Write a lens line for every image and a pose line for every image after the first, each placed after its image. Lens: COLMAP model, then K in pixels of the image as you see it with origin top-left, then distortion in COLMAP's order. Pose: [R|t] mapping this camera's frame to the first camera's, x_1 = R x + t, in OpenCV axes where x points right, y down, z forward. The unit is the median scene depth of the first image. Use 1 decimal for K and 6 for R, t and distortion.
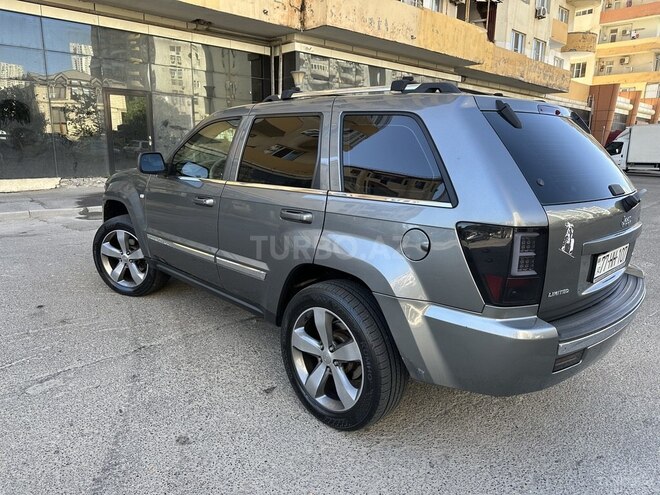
lens RADIAL K [[470.0, 0, 325.6], [0, 470.0, 252.1], [0, 0, 1]] dist [0.030503, -0.039133]
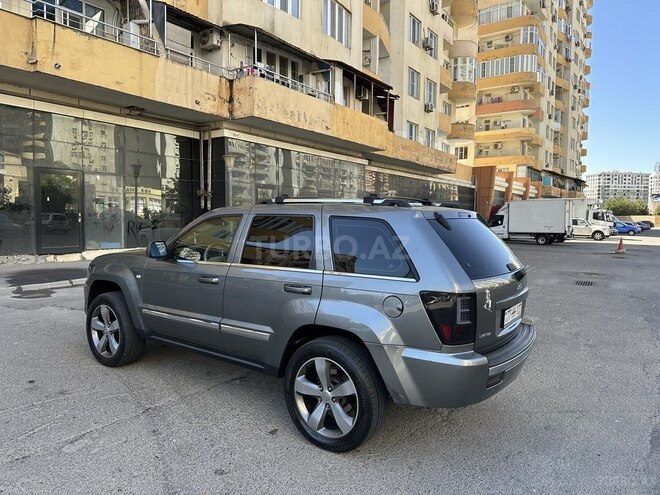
lens RADIAL K [[469.7, 0, 328.1], [0, 469.7, 250.1], [0, 0, 1]] dist [0.037083, -0.050066]
pose [[0.980657, -0.015993, 0.195080, -0.134611], [0.044738, 0.988588, -0.143847, 0.004116], [-0.190554, 0.149792, 0.970181, -0.193391]]
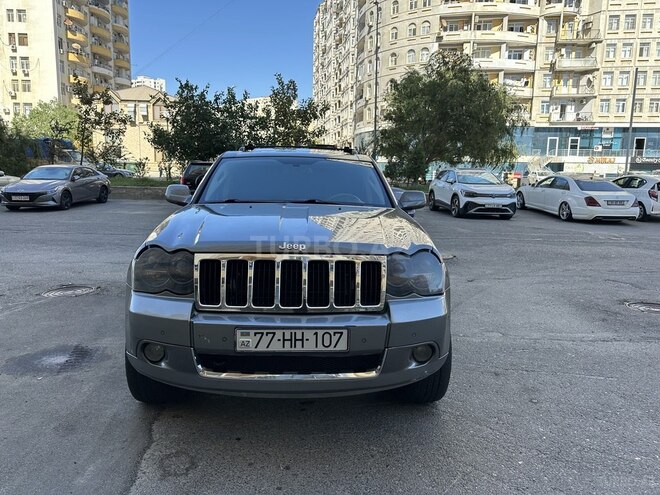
lens RADIAL K [[462.3, 0, 330.9], [0, 462.3, 245.4], [0, 0, 1]] dist [0.035397, -0.043828]
pose [[-0.760168, -0.120376, 0.638478, -0.724359], [0.113143, 0.943147, 0.312525, -0.346304], [-0.639799, 0.309810, -0.703331, 1.494747]]
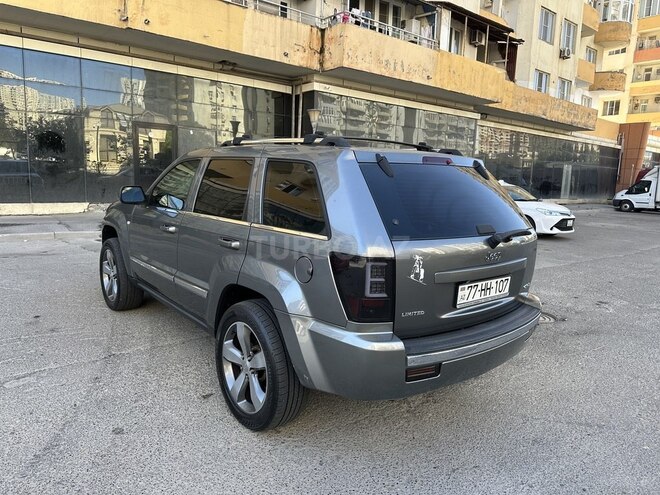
lens RADIAL K [[469.7, 0, 328.1], [0, 469.7, 250.1], [0, 0, 1]] dist [0.037083, -0.050066]
pose [[0.997265, 0.031588, -0.066822, 0.149545], [-0.035991, 0.997186, -0.065756, 0.004678], [0.064557, 0.067981, 0.995596, -0.087909]]
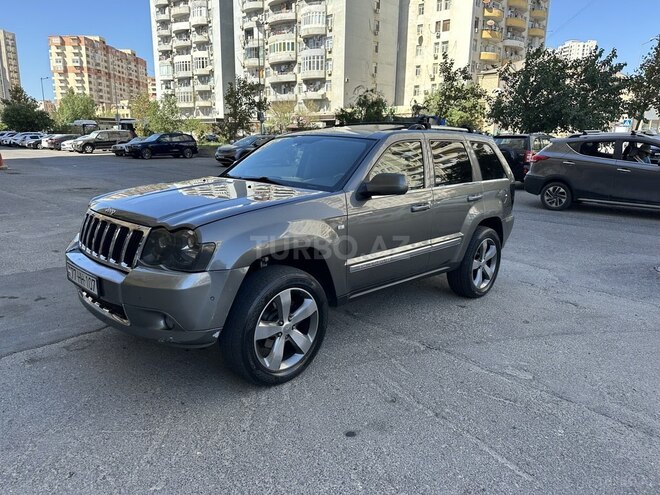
lens RADIAL K [[463.1, 0, 333.0], [0, 463.1, 253.6], [0, 0, 1]] dist [0.031464, -0.044821]
pose [[-0.047843, -0.246551, 0.967948, -1.029652], [0.196850, 0.947726, 0.251130, -0.240922], [-0.979266, 0.202555, 0.003192, 0.883667]]
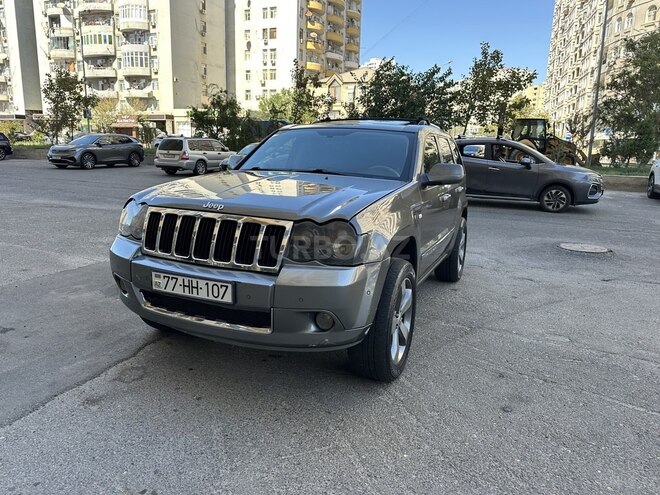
lens RADIAL K [[462.3, 0, 330.9], [0, 462.3, 245.4], [0, 0, 1]] dist [0.035397, -0.043828]
pose [[-0.394464, -0.208818, 0.894870, -0.934259], [0.163621, 0.942314, 0.292015, -0.289448], [-0.904227, 0.261609, -0.337542, 1.246472]]
